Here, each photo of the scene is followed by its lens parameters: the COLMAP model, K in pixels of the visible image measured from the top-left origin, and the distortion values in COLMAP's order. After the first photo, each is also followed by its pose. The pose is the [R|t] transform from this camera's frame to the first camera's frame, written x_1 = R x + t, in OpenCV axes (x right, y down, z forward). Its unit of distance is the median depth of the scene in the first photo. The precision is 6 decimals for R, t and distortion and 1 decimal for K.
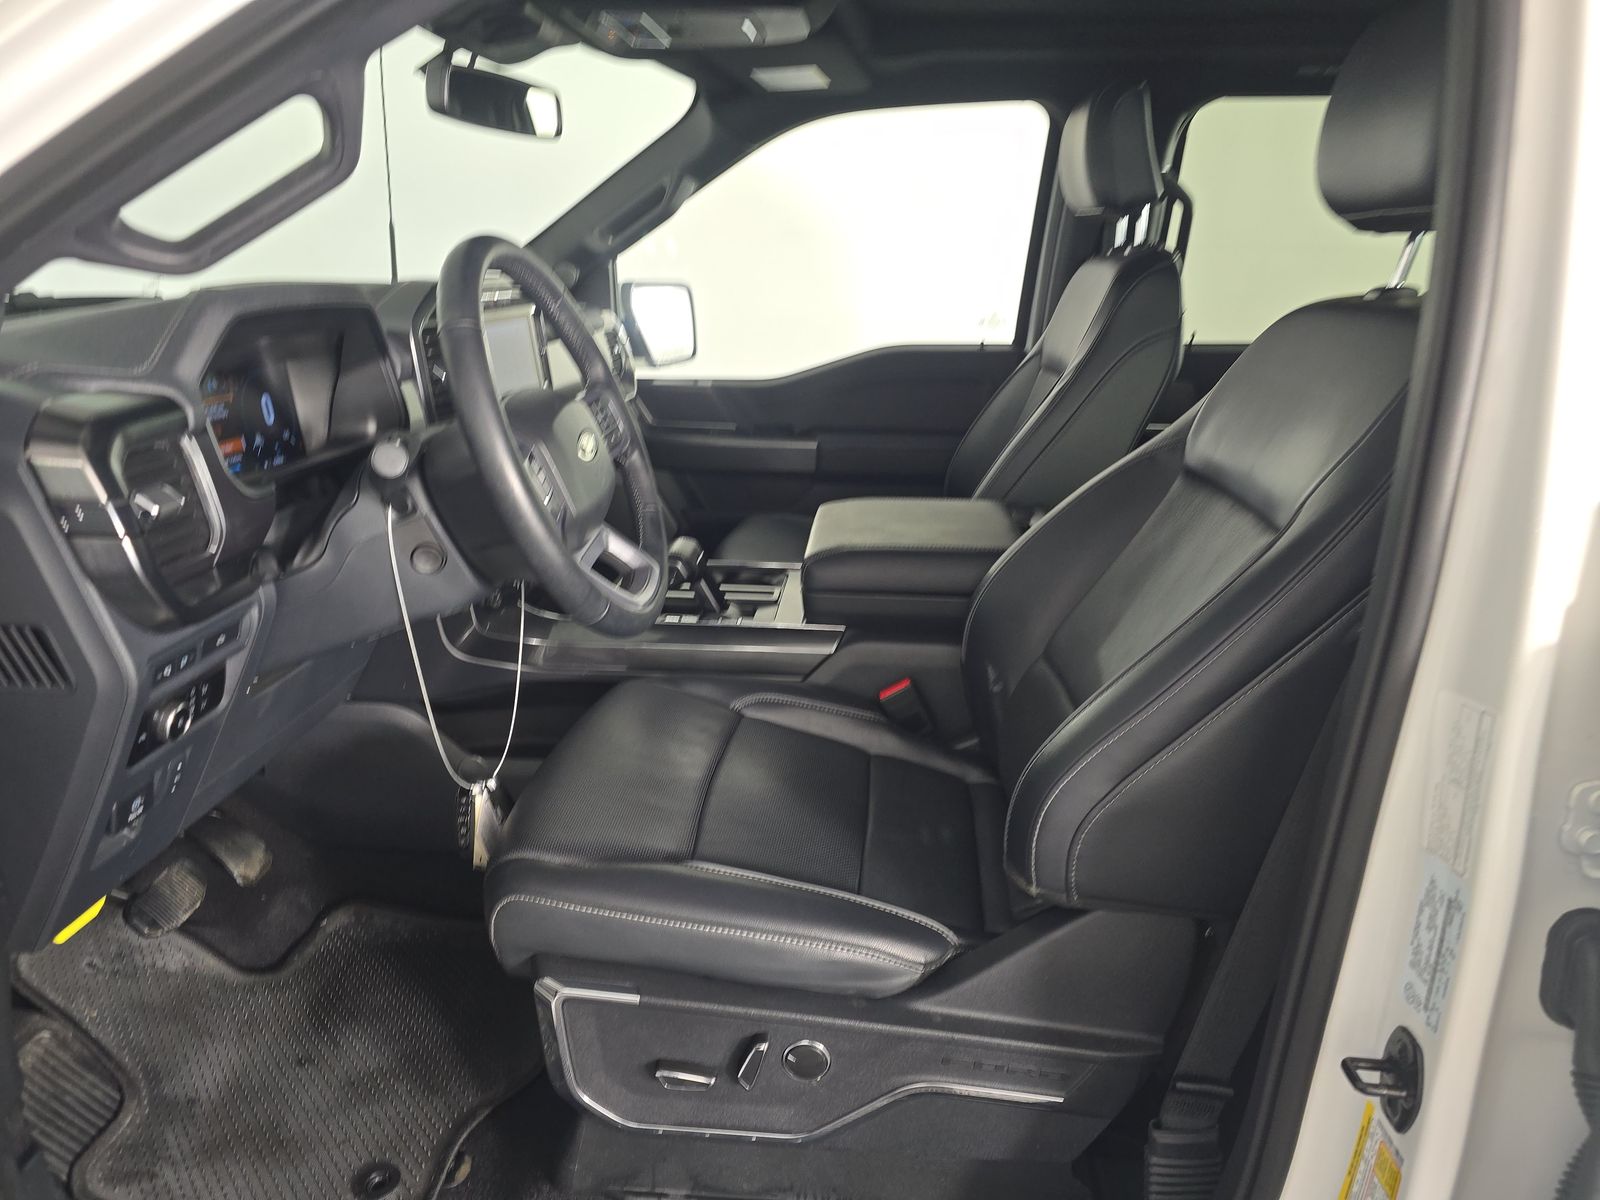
lens RADIAL K [[1080.7, 0, 800.0], [0, 1080.7, 600.0], [0, 0, 1]] dist [0.098218, -0.133176]
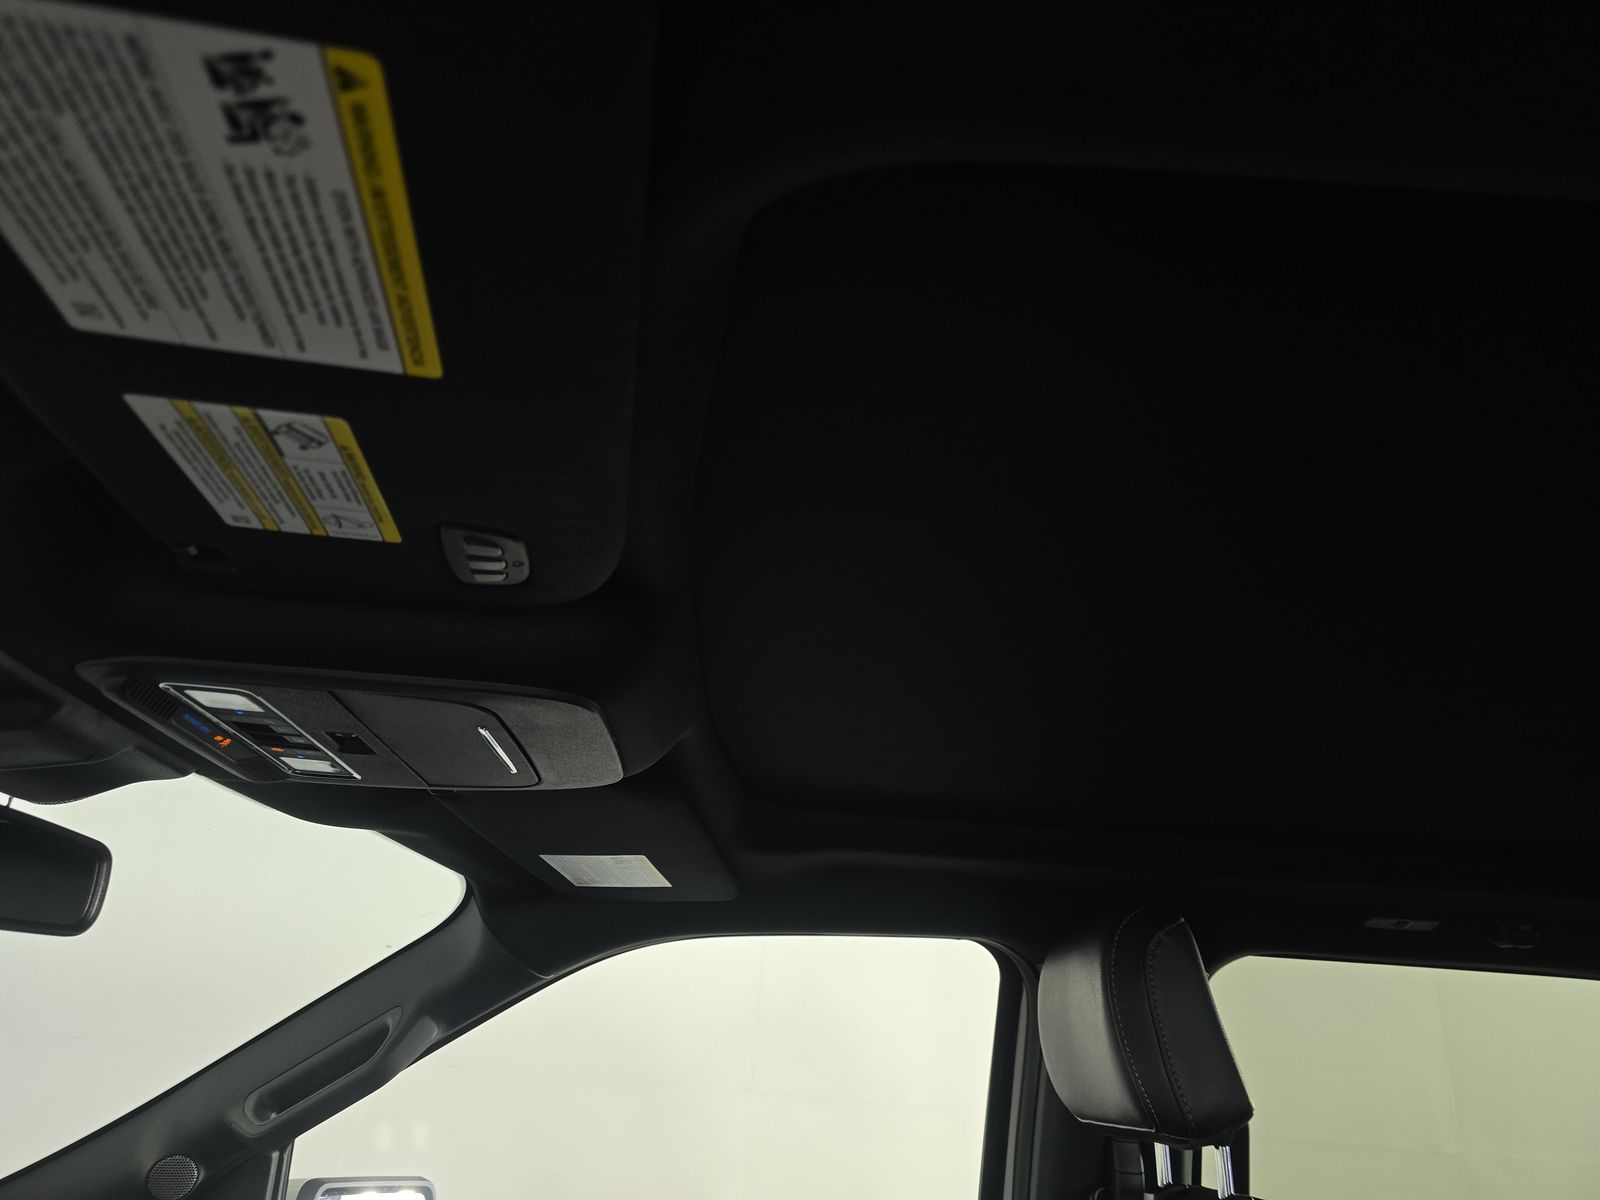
lens RADIAL K [[1080.7, 0, 800.0], [0, 1080.7, 600.0], [0, 0, 1]] dist [0.098218, -0.133176]
pose [[0.991849, 0.089624, 0.090567, 0.025976], [-0.007739, 0.751859, -0.659278, -0.165574], [-0.127181, 0.653204, 0.746425, 0.379807]]
